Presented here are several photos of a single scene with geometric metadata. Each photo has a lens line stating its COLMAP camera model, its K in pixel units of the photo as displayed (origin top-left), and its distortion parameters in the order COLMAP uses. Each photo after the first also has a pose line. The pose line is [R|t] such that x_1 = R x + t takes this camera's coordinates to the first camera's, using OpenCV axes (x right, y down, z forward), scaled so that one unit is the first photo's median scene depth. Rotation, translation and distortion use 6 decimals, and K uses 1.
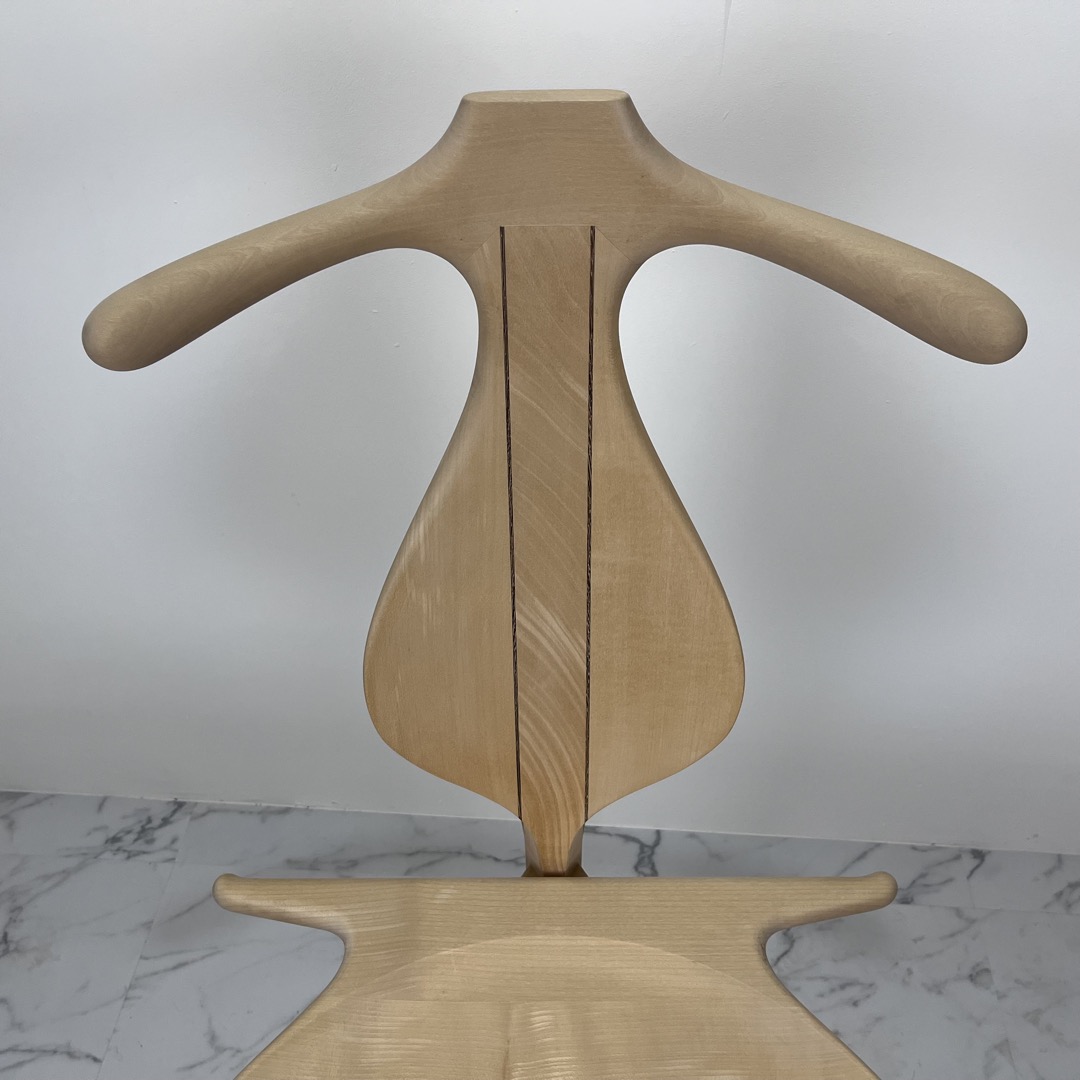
lens RADIAL K [[1104.9, 0, 540.0], [0, 1104.9, 540.0], [0, 0, 1]] dist [0.031079, -0.033500]
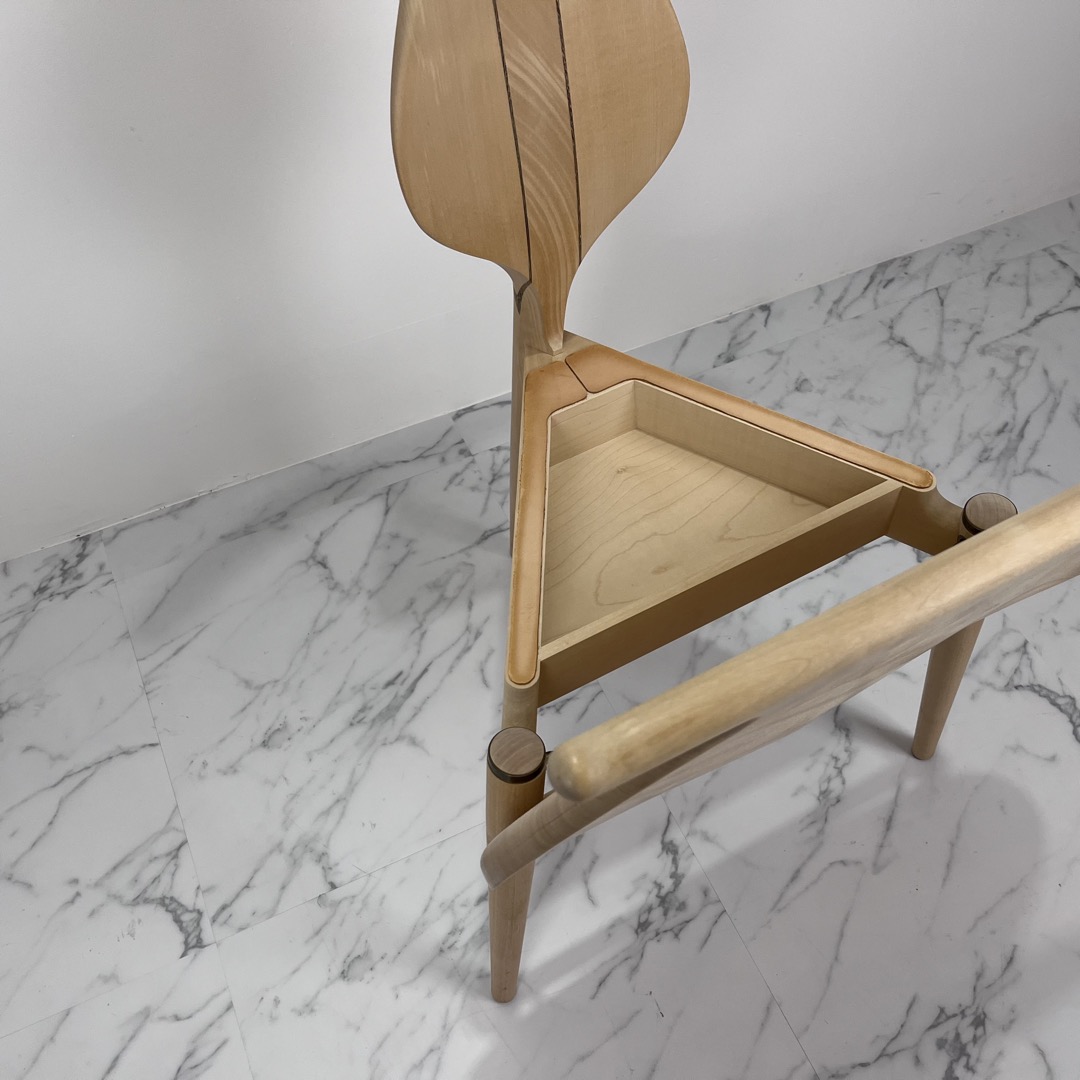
lens RADIAL K [[1108.9, 0, 536.7], [0, 1108.9, 556.0], [0, 0, 1]] dist [0.036940, -0.033391]
pose [[0.878189, -0.395505, 0.268999, -0.281475], [0.322964, 0.905137, 0.276443, 0.123377], [-0.352815, -0.155892, 0.922615, -0.079788]]
